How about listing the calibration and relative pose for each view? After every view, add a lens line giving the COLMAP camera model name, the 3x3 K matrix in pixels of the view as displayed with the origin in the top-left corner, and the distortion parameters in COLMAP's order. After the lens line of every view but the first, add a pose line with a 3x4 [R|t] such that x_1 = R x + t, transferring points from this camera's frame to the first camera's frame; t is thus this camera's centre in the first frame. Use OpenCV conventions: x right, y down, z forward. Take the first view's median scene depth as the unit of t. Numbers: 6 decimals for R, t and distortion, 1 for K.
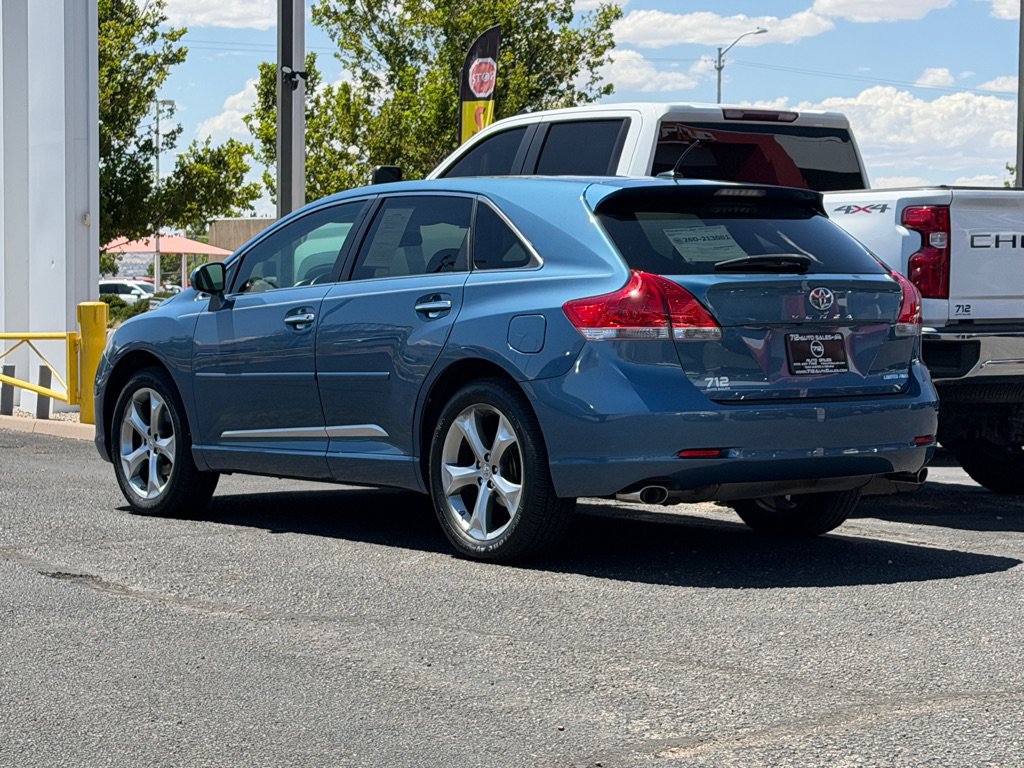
lens RADIAL K [[2347.0, 0, 512.0], [0, 2347.0, 384.0], [0, 0, 1]] dist [0.085767, 0.515155]
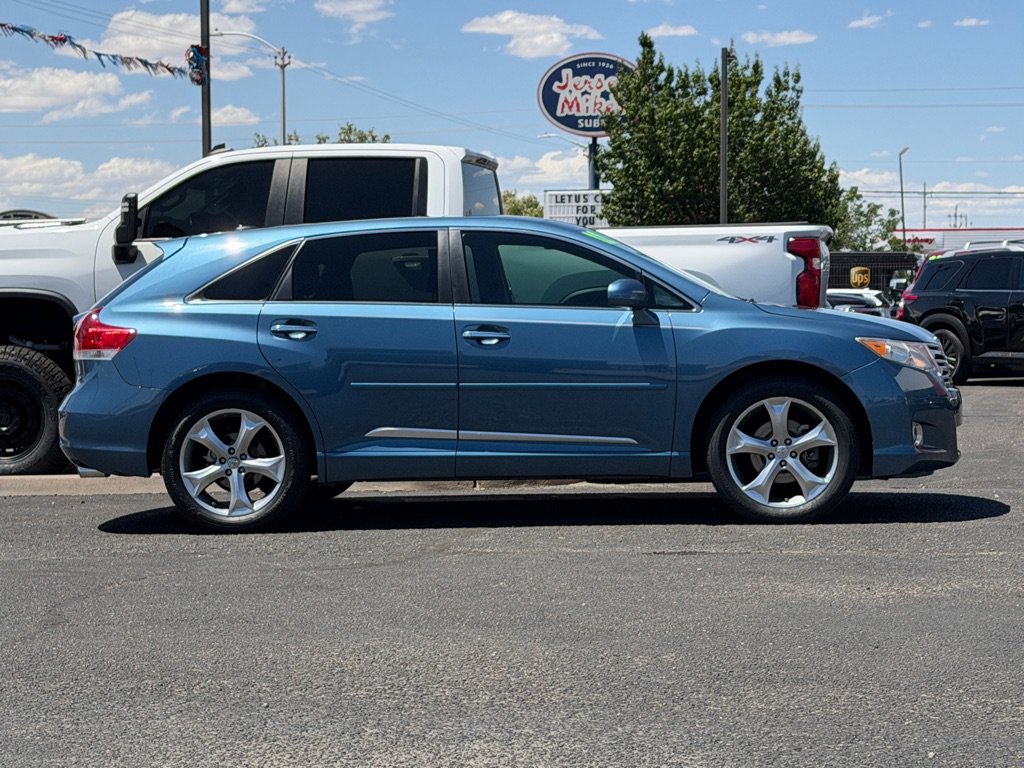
lens RADIAL K [[2347.0, 0, 512.0], [0, 2347.0, 384.0], [0, 0, 1]] dist [0.085767, 0.515155]
pose [[0.690473, -0.037810, 0.722369, -0.501381], [0.046619, 0.998883, 0.007723, -0.006719], [-0.721854, 0.028344, 0.691464, 0.120505]]
